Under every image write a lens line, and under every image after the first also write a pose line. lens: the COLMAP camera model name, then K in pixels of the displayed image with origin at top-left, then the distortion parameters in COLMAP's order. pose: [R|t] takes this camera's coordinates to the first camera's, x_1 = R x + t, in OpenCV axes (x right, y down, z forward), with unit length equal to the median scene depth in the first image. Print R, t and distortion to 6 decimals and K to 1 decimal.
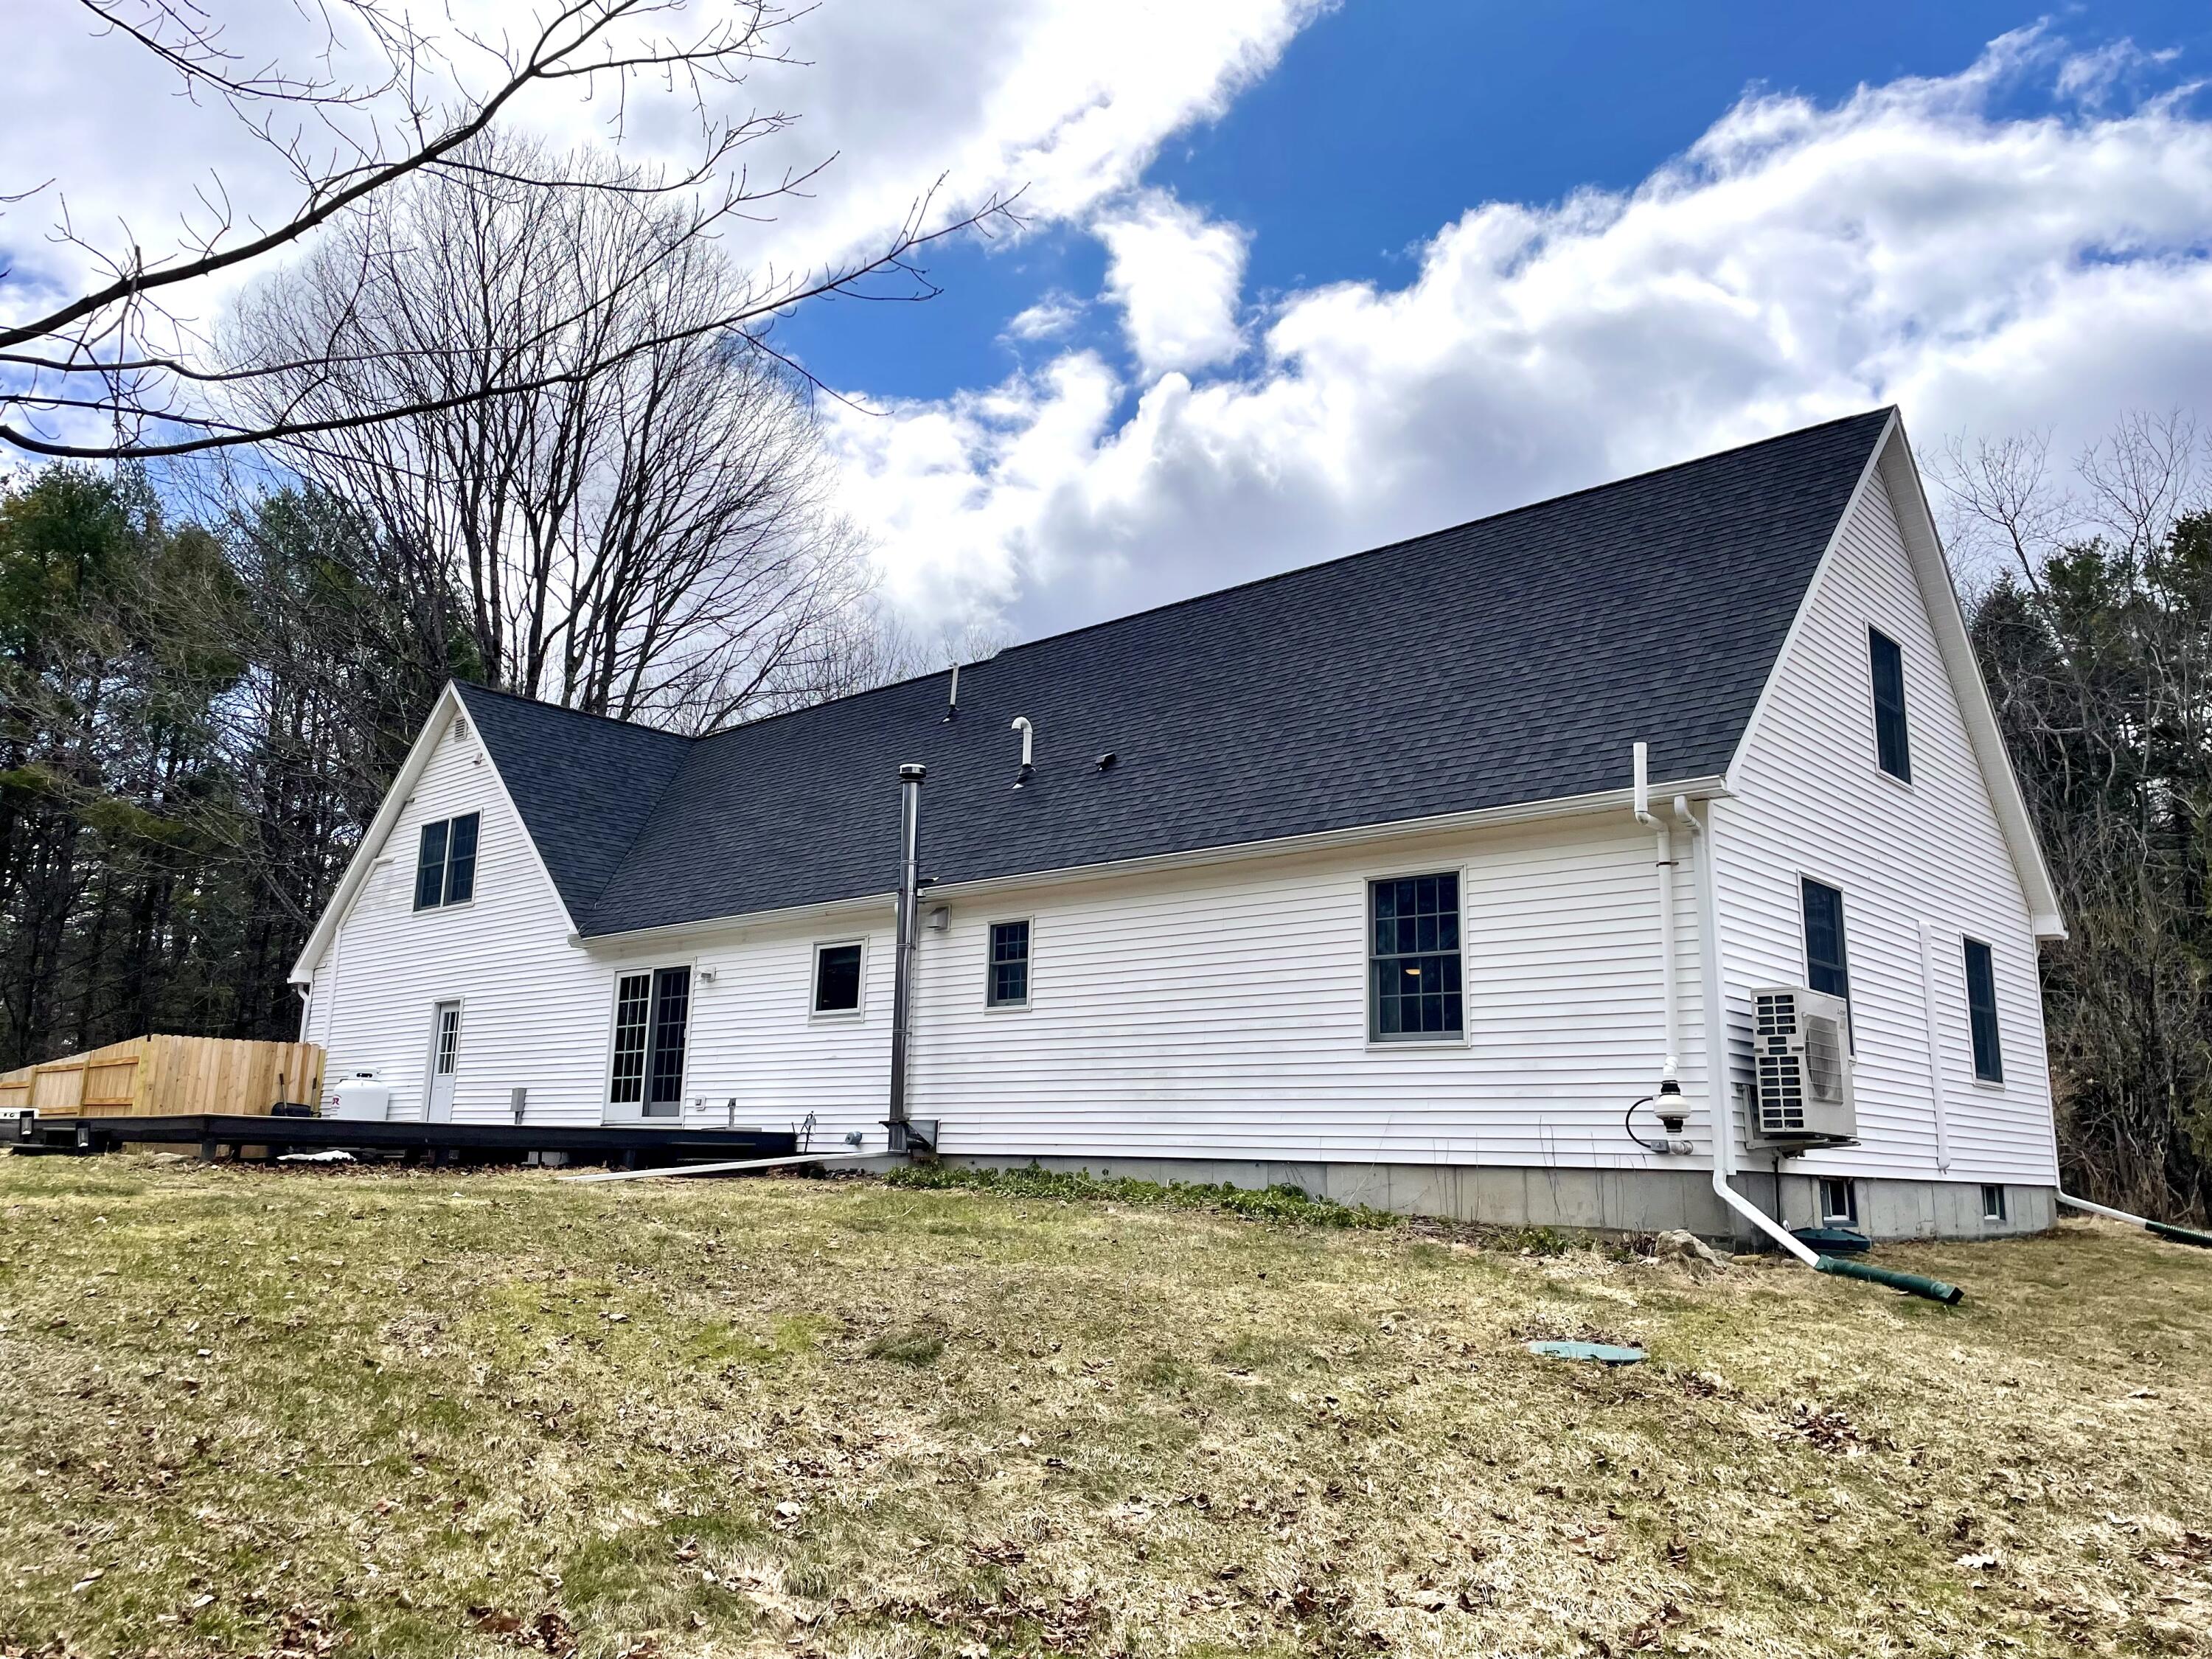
lens RADIAL K [[1660.2, 0, 1106.0], [0, 1660.2, 829.5], [0, 0, 1]] dist [0.094475, -0.001581]
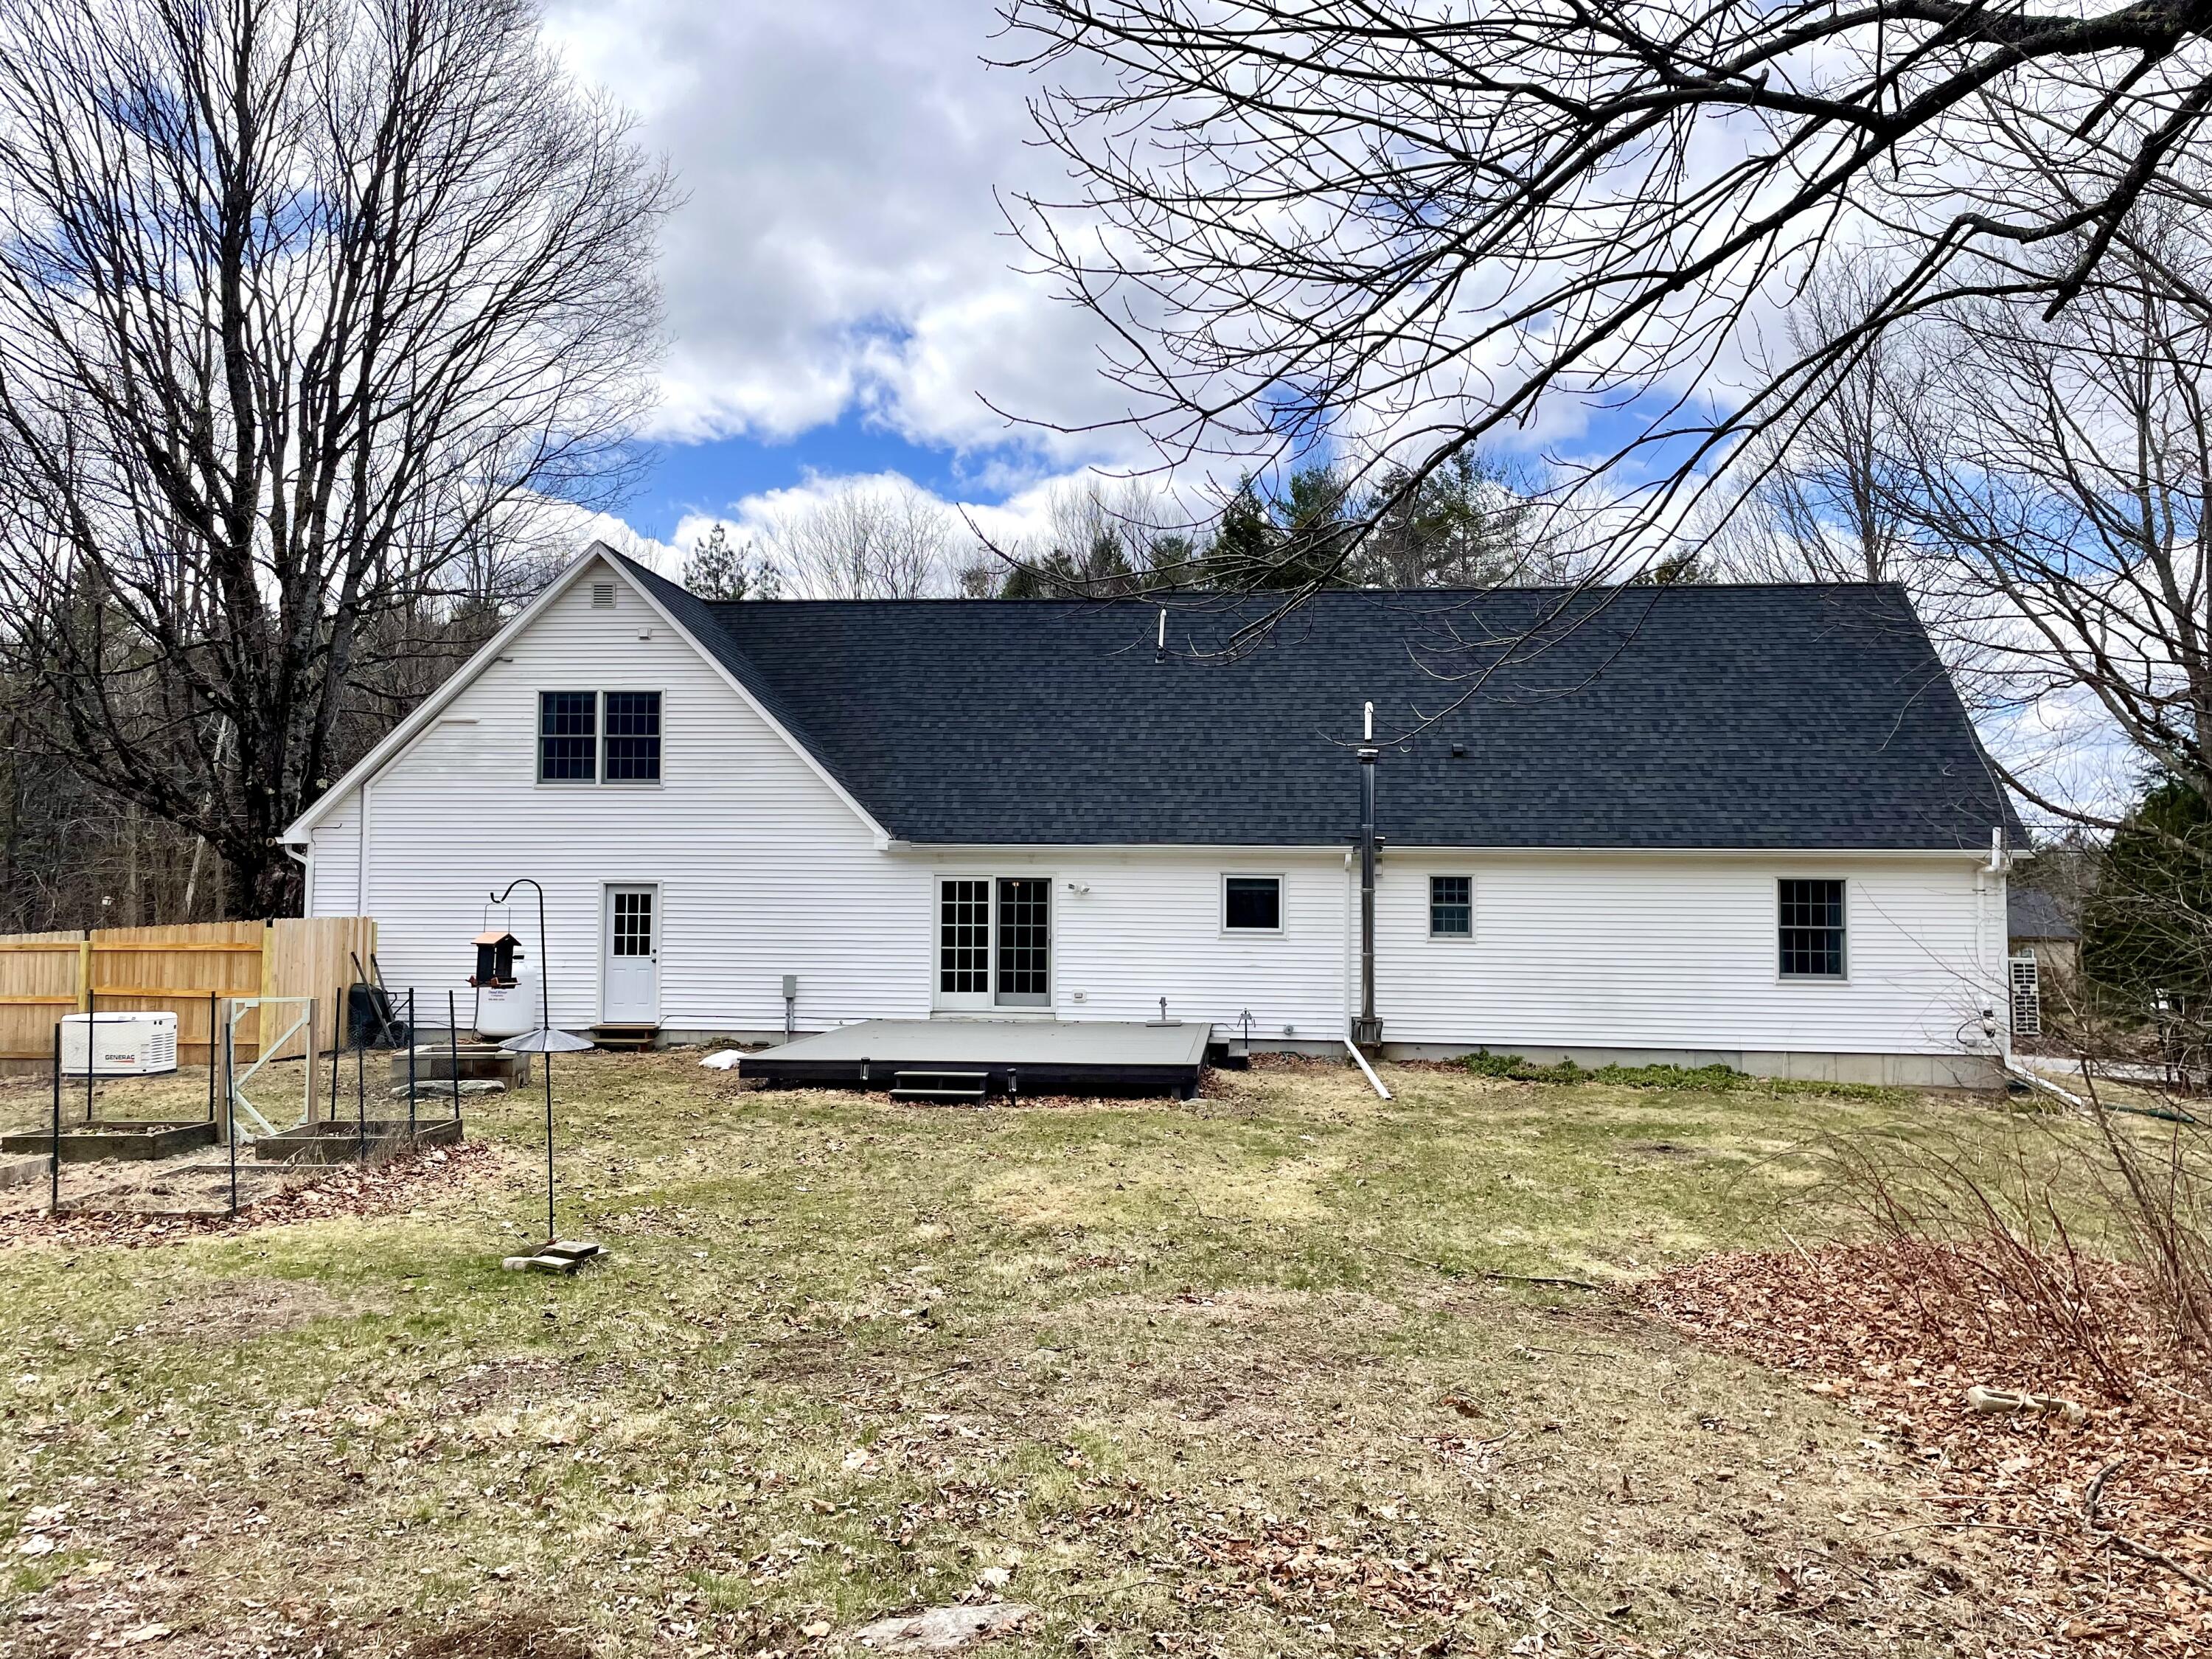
lens RADIAL K [[1660.2, 0, 1106.0], [0, 1660.2, 829.5], [0, 0, 1]] dist [0.094475, -0.001581]
pose [[0.794981, 0.003664, 0.606623, -0.946407], [-0.111436, 0.983847, 0.140095, -0.120976], [-0.596311, -0.178973, 0.782548, 0.086367]]
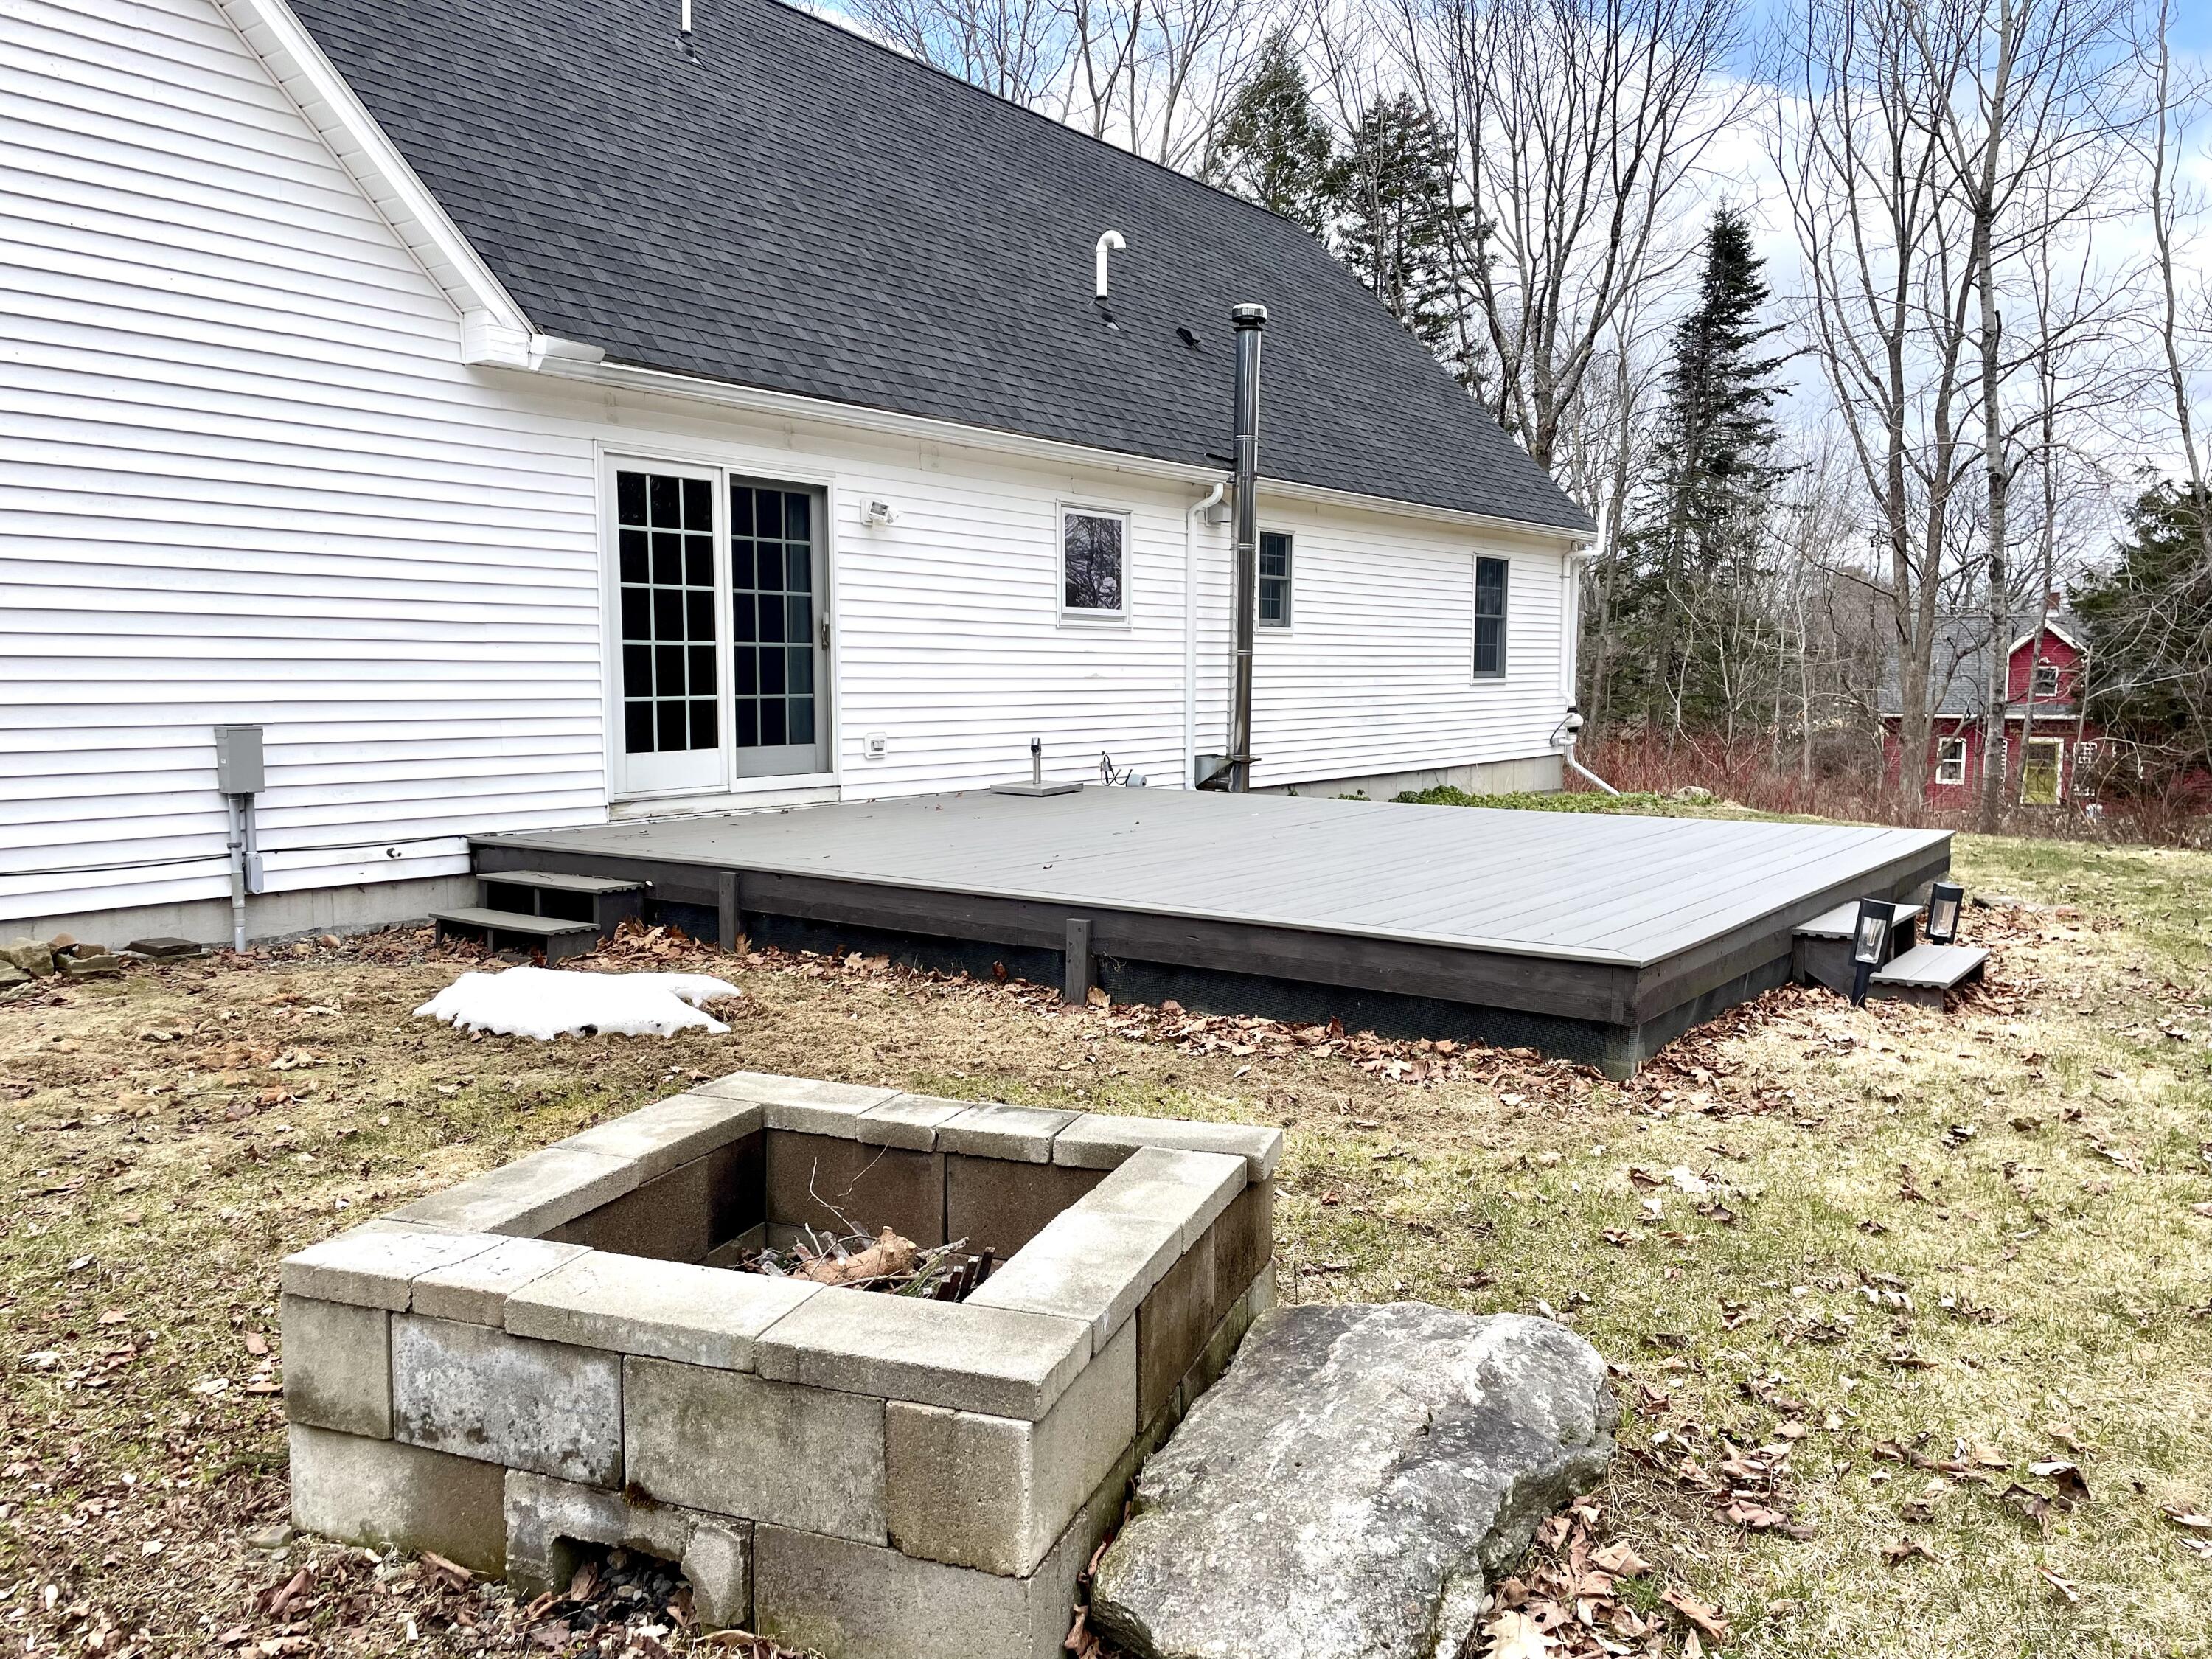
lens RADIAL K [[1660.2, 0, 1106.0], [0, 1660.2, 829.5], [0, 0, 1]] dist [0.094475, -0.001581]
pose [[-0.097671, -0.128732, 0.986858, -0.807872], [-0.211926, 0.971546, 0.105760, 0.115265], [-0.972393, -0.198811, -0.122174, 0.990211]]
